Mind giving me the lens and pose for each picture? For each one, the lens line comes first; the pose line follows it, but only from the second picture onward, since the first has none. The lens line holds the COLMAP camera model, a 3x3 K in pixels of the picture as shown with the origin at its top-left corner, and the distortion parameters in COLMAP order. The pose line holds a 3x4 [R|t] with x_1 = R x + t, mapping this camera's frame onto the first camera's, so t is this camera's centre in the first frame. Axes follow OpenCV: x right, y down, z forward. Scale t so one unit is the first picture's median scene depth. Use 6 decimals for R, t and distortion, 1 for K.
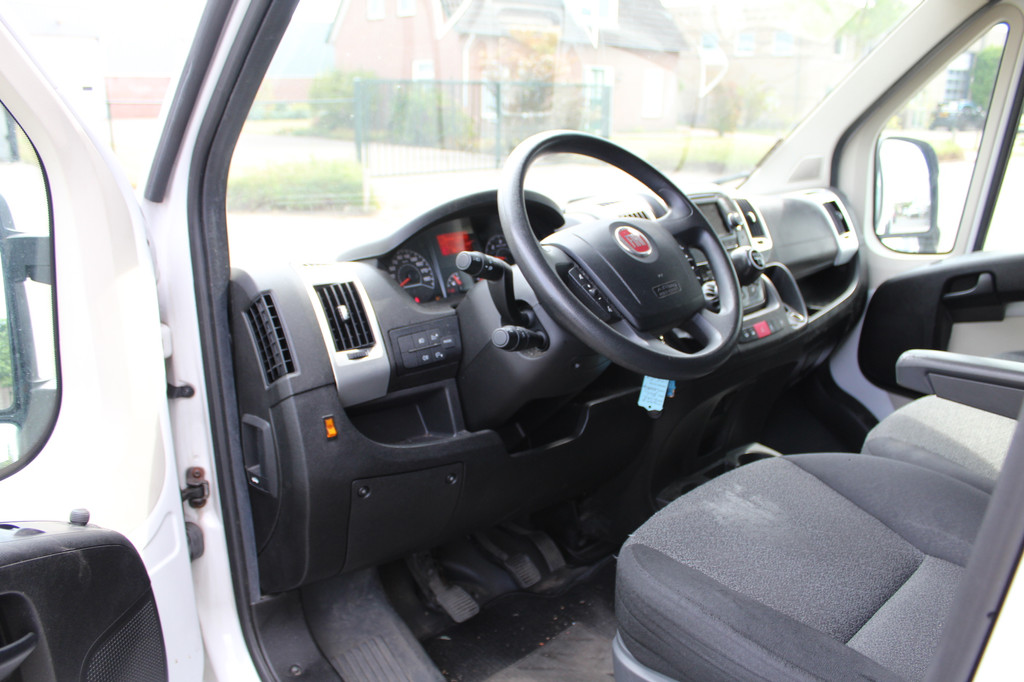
lens RADIAL K [[846.4, 0, 516.6], [0, 846.4, 352.0], [0, 0, 1]] dist [-0.169016, 0.144899]
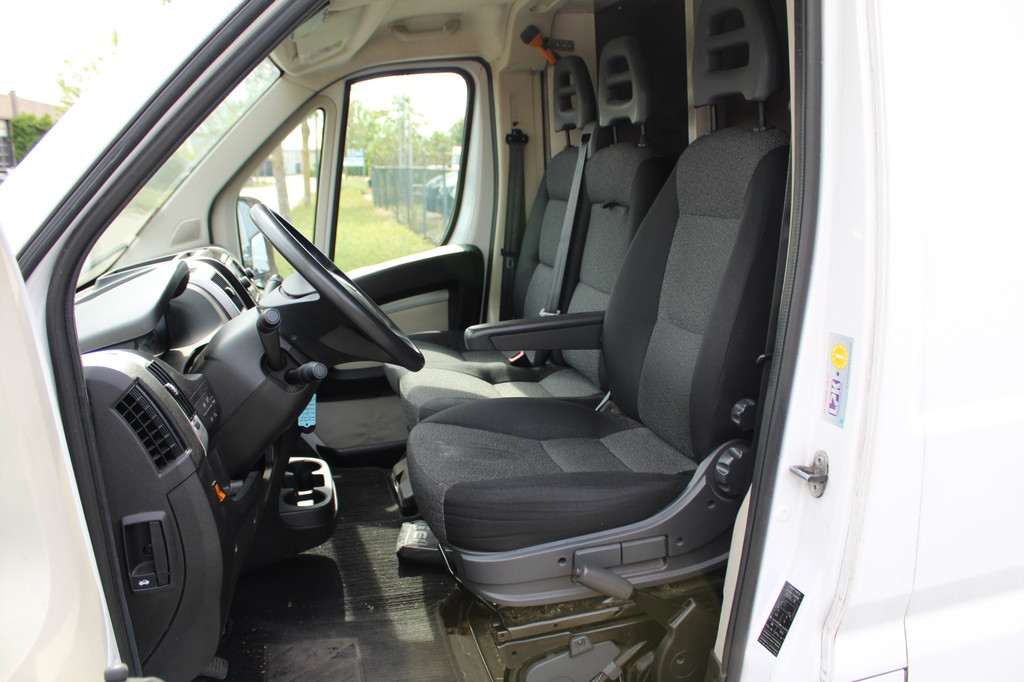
lens RADIAL K [[846.4, 0, 516.6], [0, 846.4, 352.0], [0, 0, 1]] dist [-0.169016, 0.144899]
pose [[0.495461, -0.202939, 0.844591, -0.740188], [0.266062, 0.961046, 0.074842, -0.048118], [-0.826879, 0.187632, 0.530156, 0.100994]]
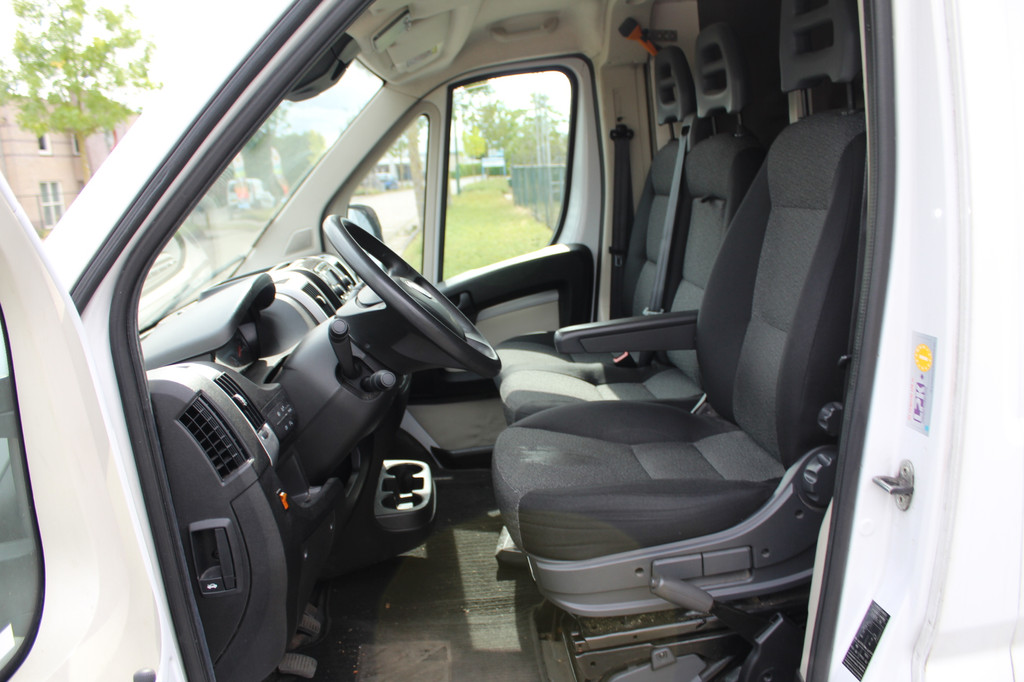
lens RADIAL K [[846.4, 0, 516.6], [0, 846.4, 352.0], [0, 0, 1]] dist [-0.169016, 0.144899]
pose [[0.630351, -0.216964, 0.745375, -0.667689], [0.292528, 0.955760, 0.030818, -0.031449], [-0.719087, 0.198617, 0.665932, 0.036043]]
